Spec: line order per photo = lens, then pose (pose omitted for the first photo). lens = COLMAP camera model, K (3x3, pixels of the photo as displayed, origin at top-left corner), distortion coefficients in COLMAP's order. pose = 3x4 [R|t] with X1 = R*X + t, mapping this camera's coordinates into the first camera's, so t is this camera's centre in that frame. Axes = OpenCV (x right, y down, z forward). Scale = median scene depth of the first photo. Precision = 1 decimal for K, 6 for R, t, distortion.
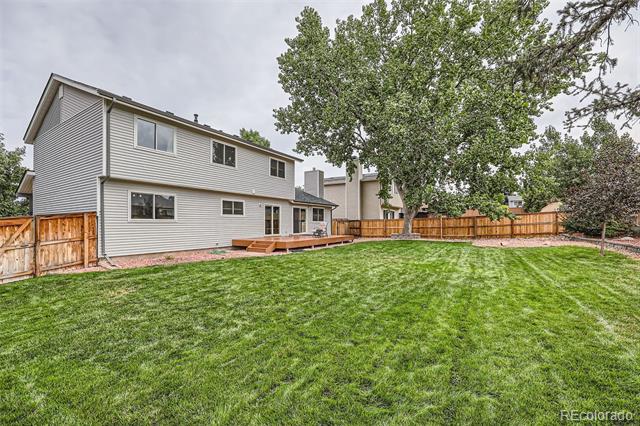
lens RADIAL K [[258.9, 0, 318.2], [0, 258.9, 218.6], [0, 0, 1]] dist [-0.000340, 0.000590]
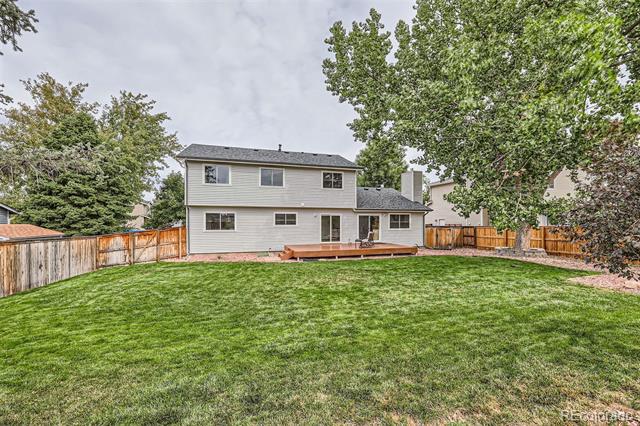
lens RADIAL K [[258.9, 0, 318.8], [0, 258.9, 215.7], [0, 0, 1]] dist [-0.000340, 0.000590]
pose [[0.771693, -0.014263, -0.635835, 0.489427], [0.010116, 0.999897, -0.010153, -0.038372], [0.635915, 0.001403, 0.771758, 0.143304]]
